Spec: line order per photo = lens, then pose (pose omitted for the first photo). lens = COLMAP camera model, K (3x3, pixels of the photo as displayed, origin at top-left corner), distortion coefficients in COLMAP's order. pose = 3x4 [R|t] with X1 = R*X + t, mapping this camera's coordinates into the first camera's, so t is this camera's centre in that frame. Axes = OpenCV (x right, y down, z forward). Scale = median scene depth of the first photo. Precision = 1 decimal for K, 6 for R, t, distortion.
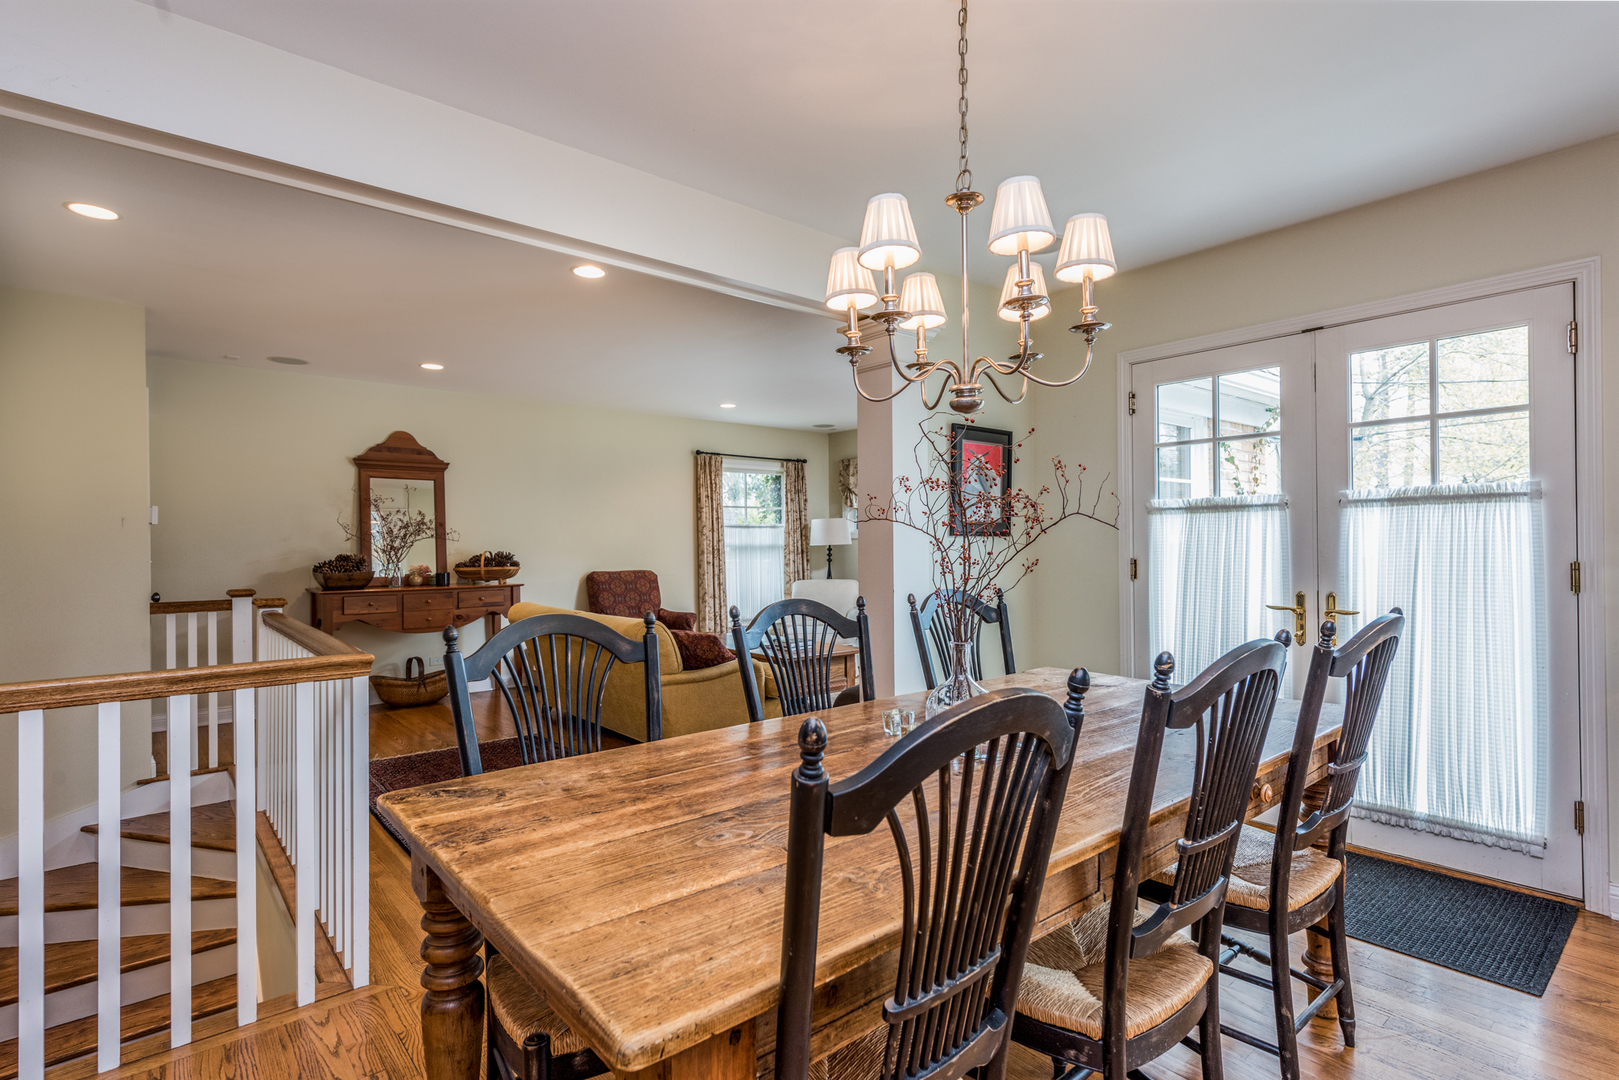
lens RADIAL K [[800.7, 0, 809.5], [0, 800.7, 540.0], [0, 0, 1]] dist [0.000318, -0.000079]
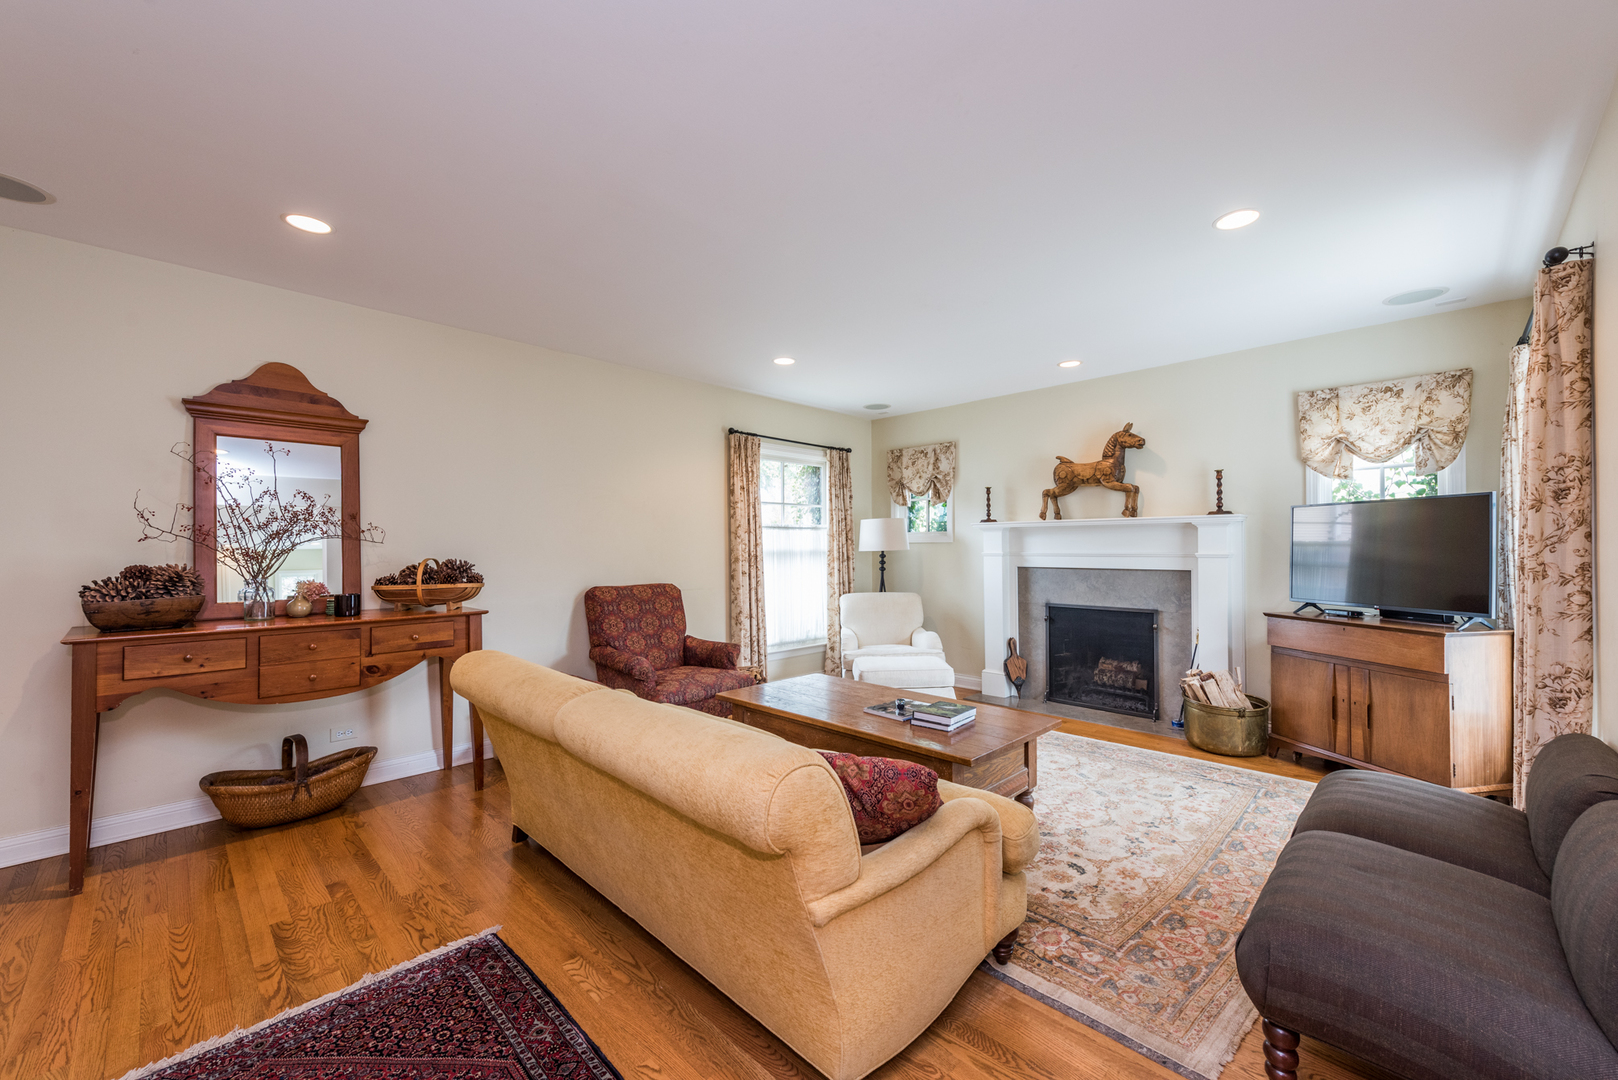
lens RADIAL K [[630.2, 0, 799.0], [0, 630.2, 541.9], [0, 0, 1]] dist [0.000222, -0.000642]
pose [[0.997361, 0.004231, 0.072482, -0.129612], [-0.003744, 0.999969, -0.006858, 0.002490], [-0.072509, 0.006568, 0.997346, 0.426765]]
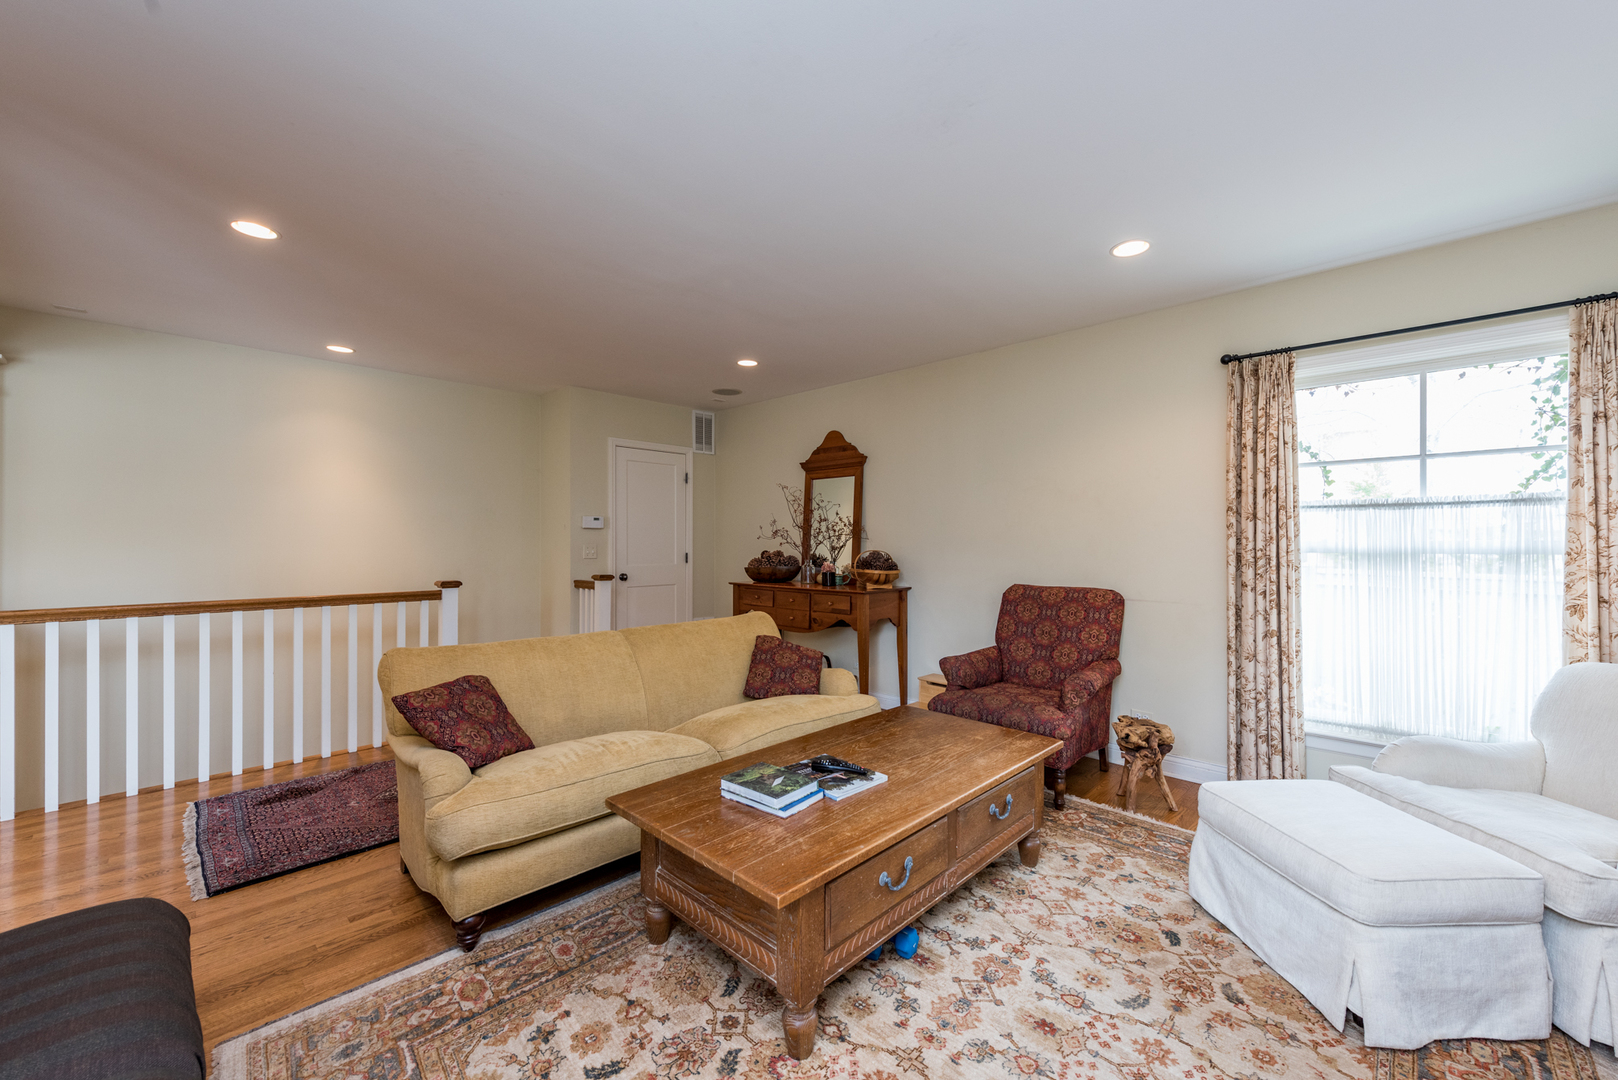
lens RADIAL K [[623.6, 0, 837.2], [0, 623.6, 545.0], [0, 0, 1]] dist [0.000840, -0.000070]
pose [[0.117884, 0.008551, -0.992991, 0.238157], [-0.000227, 0.999963, 0.008584, 0.001515], [0.993027, -0.000786, 0.117881, 0.790544]]
